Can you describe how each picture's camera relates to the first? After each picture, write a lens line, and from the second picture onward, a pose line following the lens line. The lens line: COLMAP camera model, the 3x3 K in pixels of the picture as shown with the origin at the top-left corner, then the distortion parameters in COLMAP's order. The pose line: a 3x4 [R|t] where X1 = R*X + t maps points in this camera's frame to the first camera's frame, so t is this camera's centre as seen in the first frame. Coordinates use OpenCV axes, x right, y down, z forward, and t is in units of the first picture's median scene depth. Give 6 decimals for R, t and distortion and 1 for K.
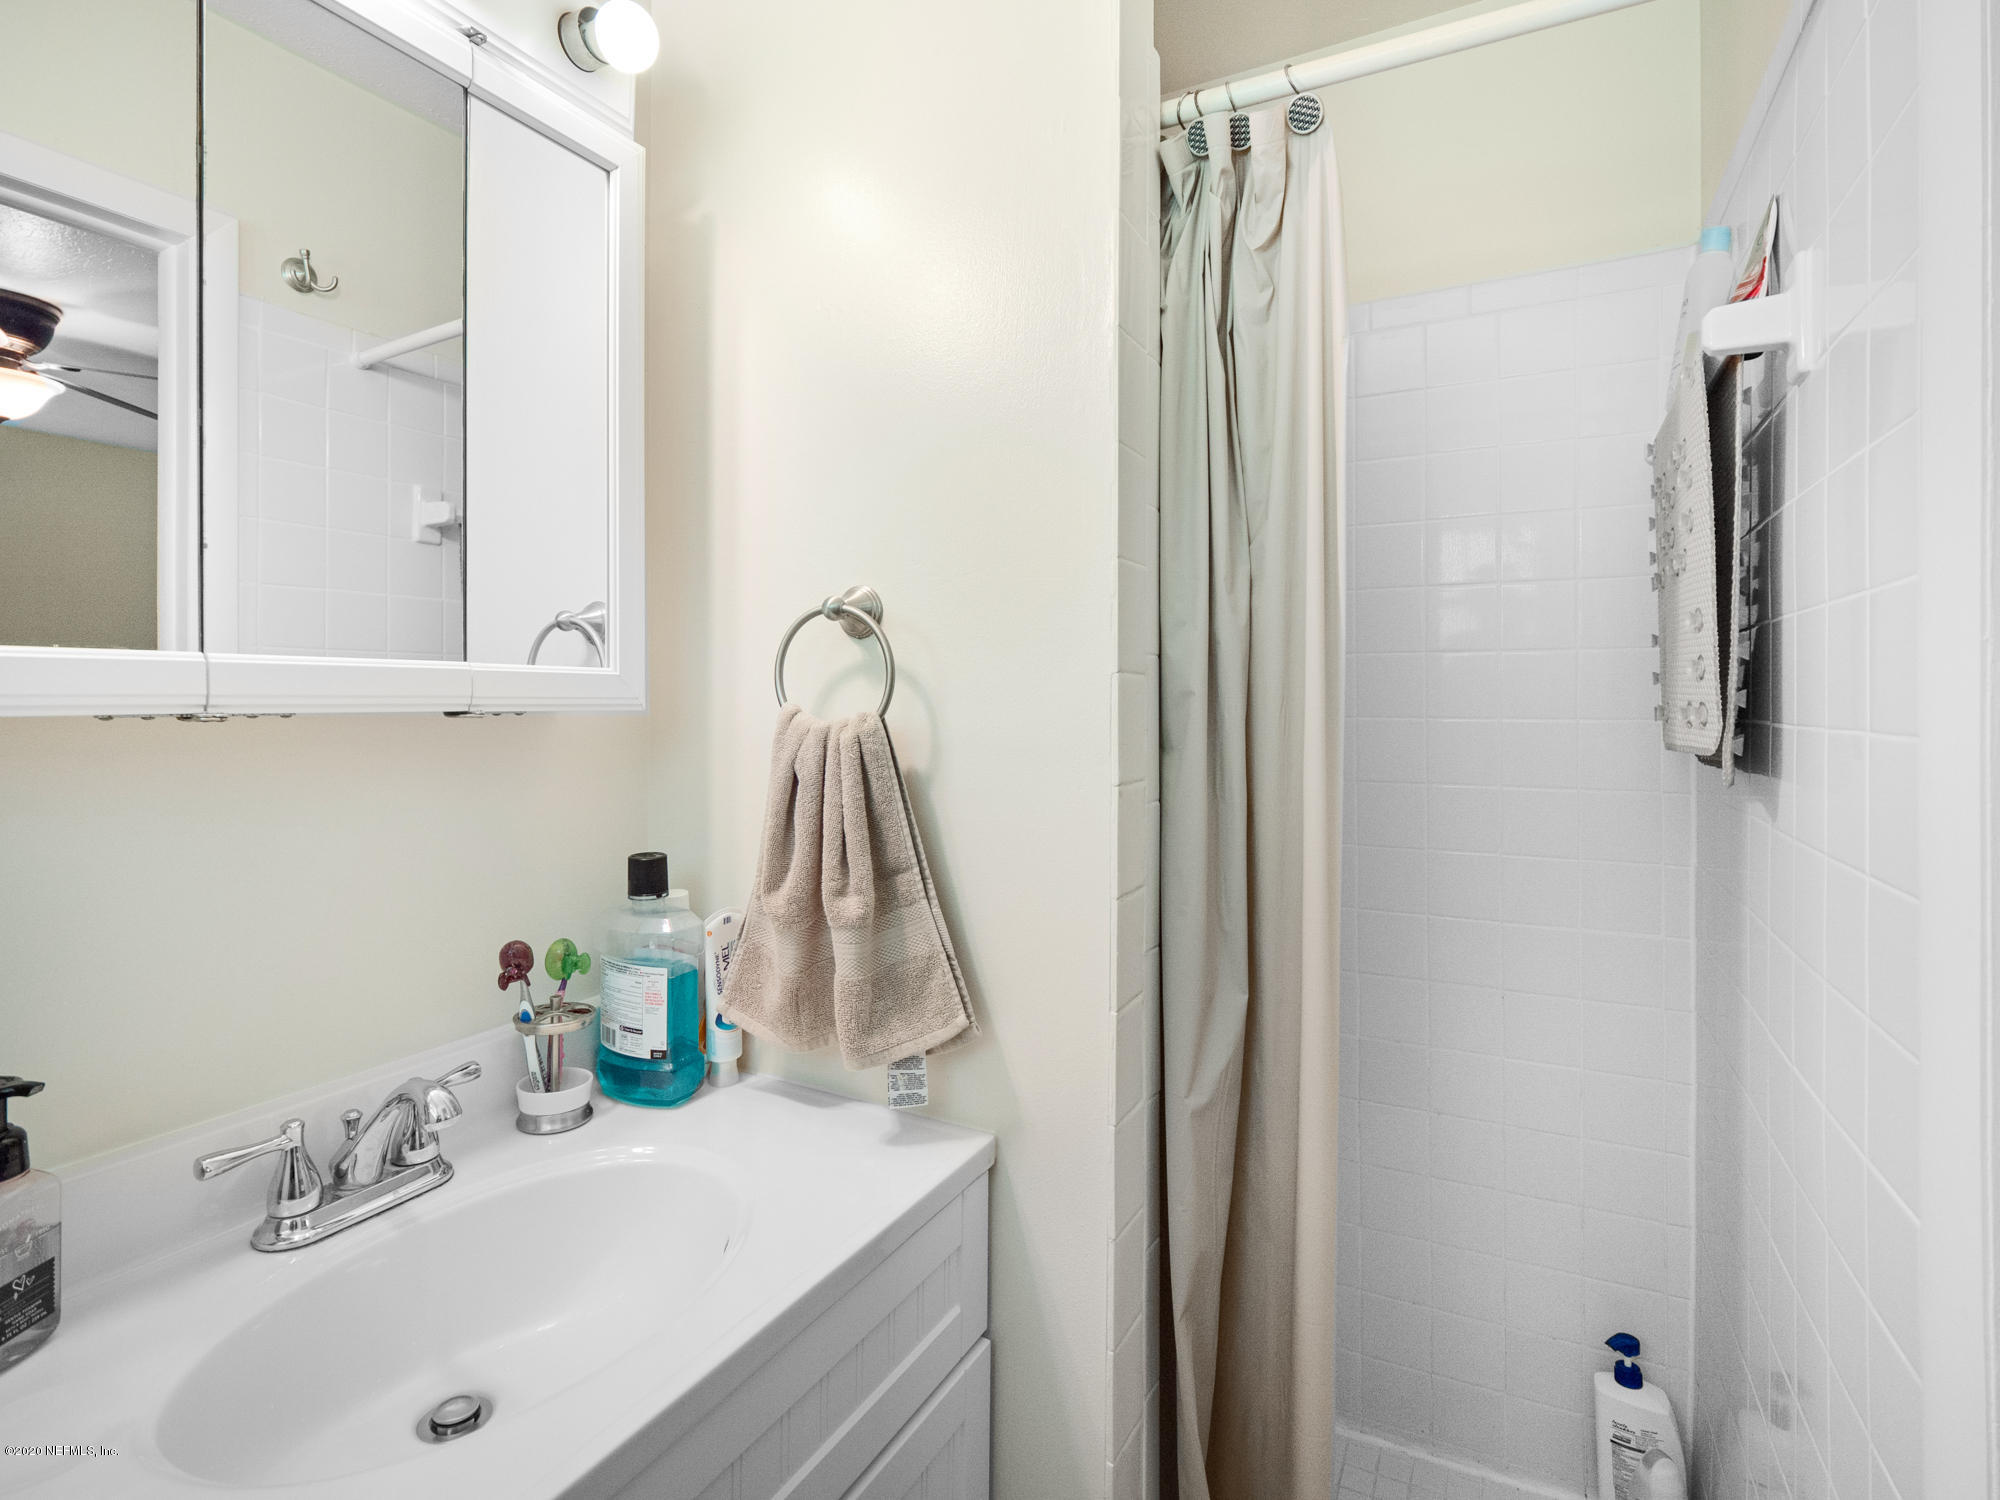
lens RADIAL K [[978.3, 0, 992.2], [0, 978.3, 699.7], [0, 0, 1]] dist [-0.011203, -0.001057]
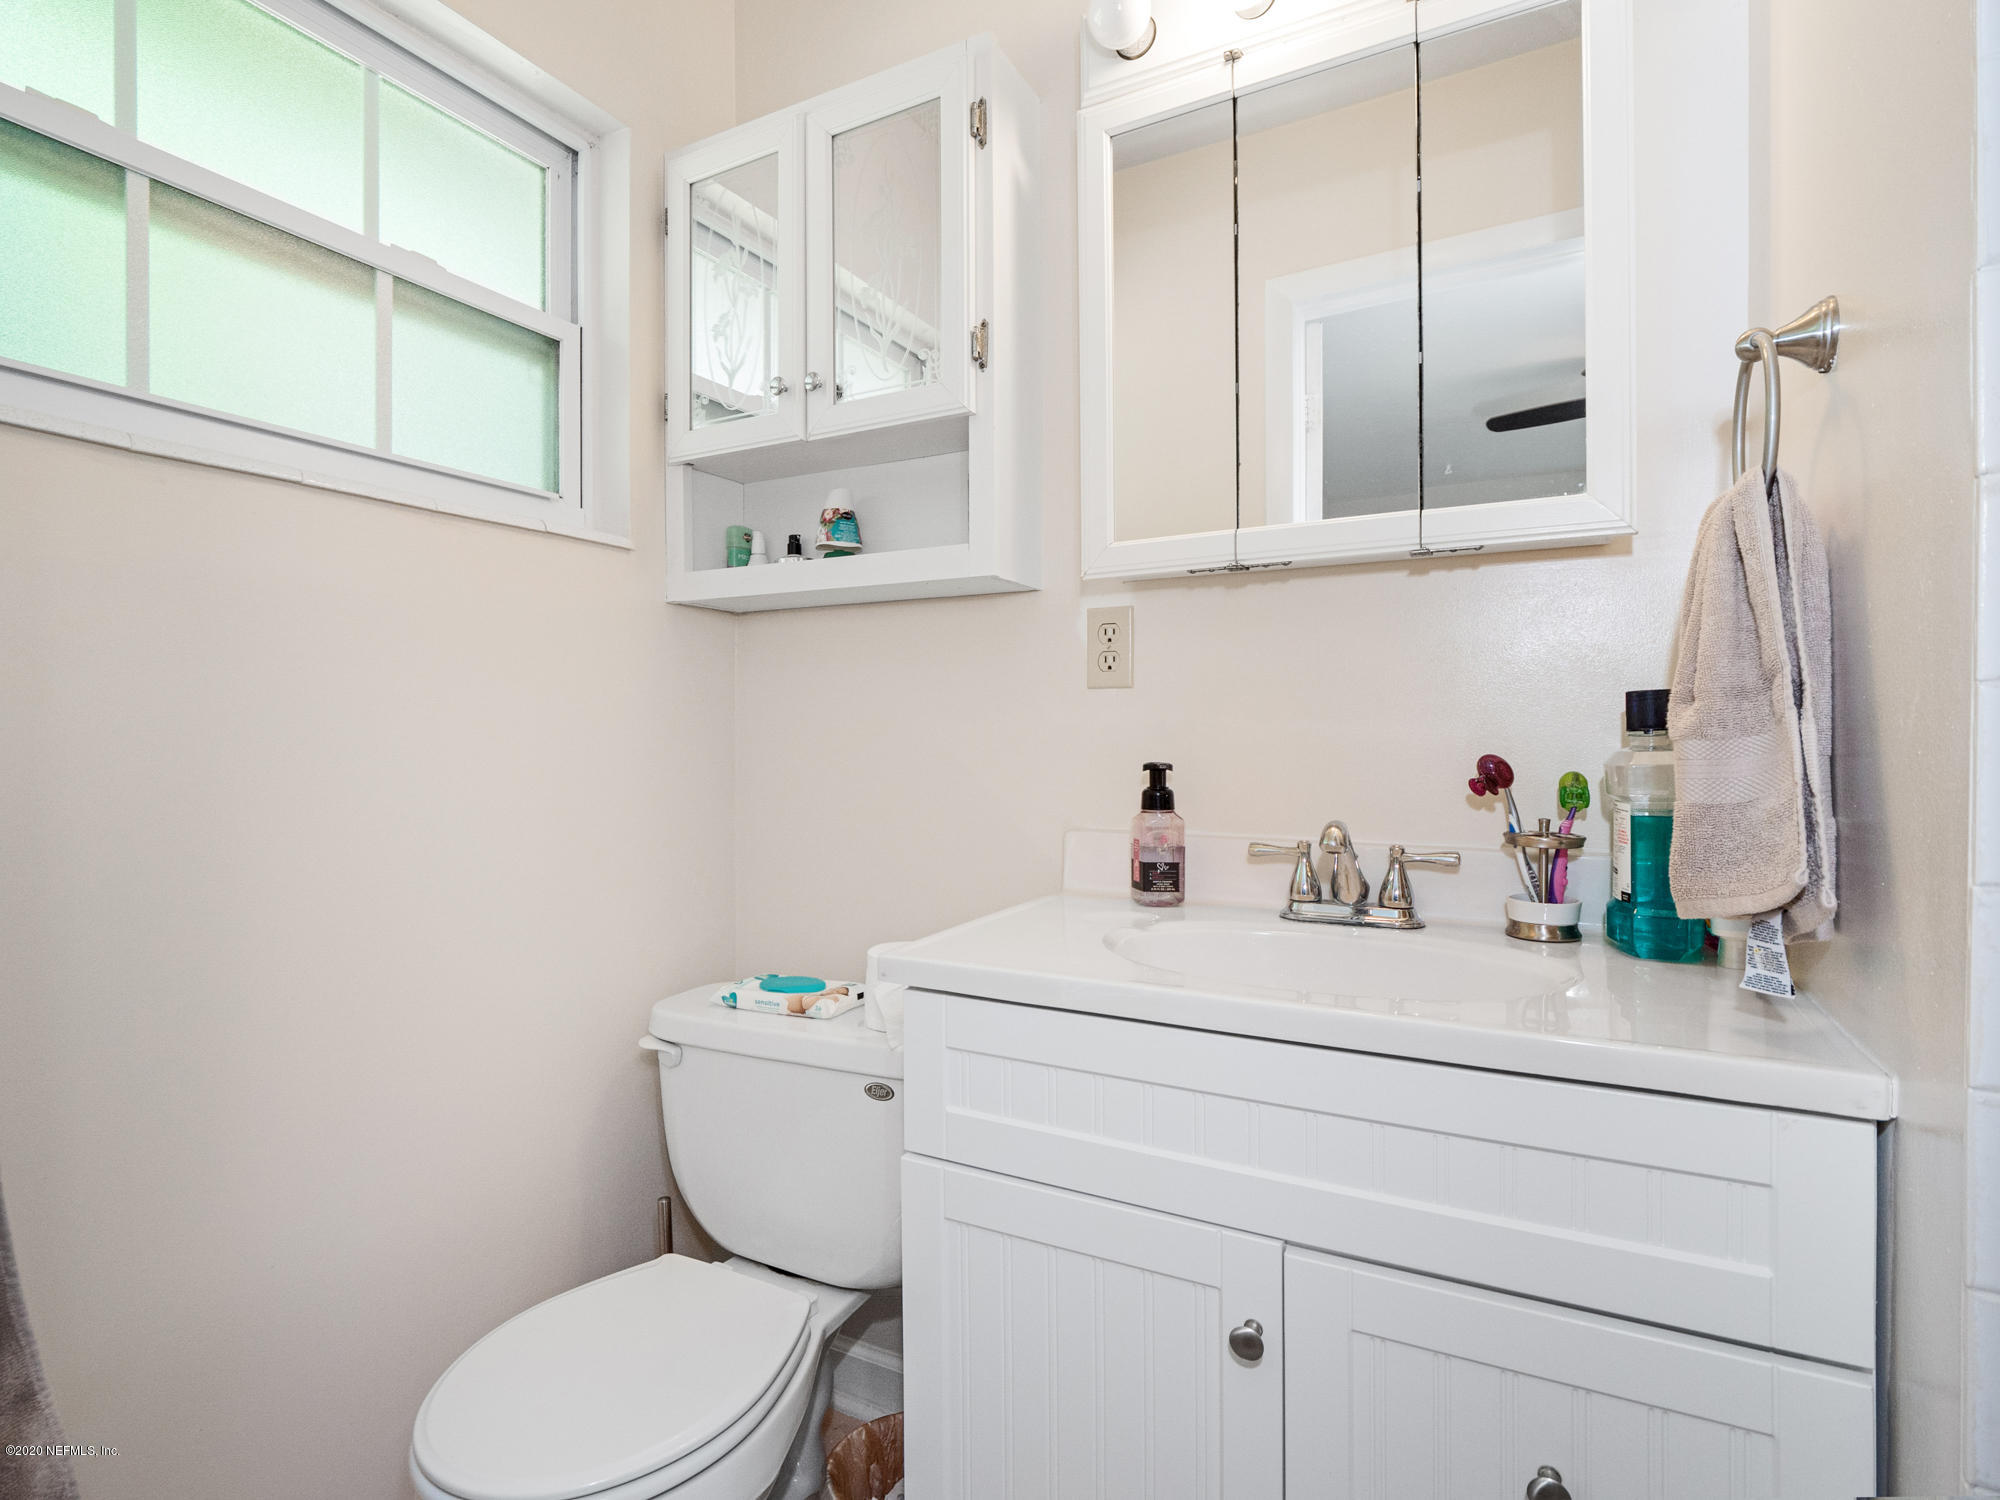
lens RADIAL K [[984.4, 0, 1000.0], [0, 984.4, 750.0], [0, 0, 1]] dist [-0.013800, 0.000145]
pose [[0.011562, 0.010931, -0.999873, 0.632929], [0.001739, 0.999939, 0.010952, 0.226654], [0.999932, -0.001865, 0.011543, 0.421662]]
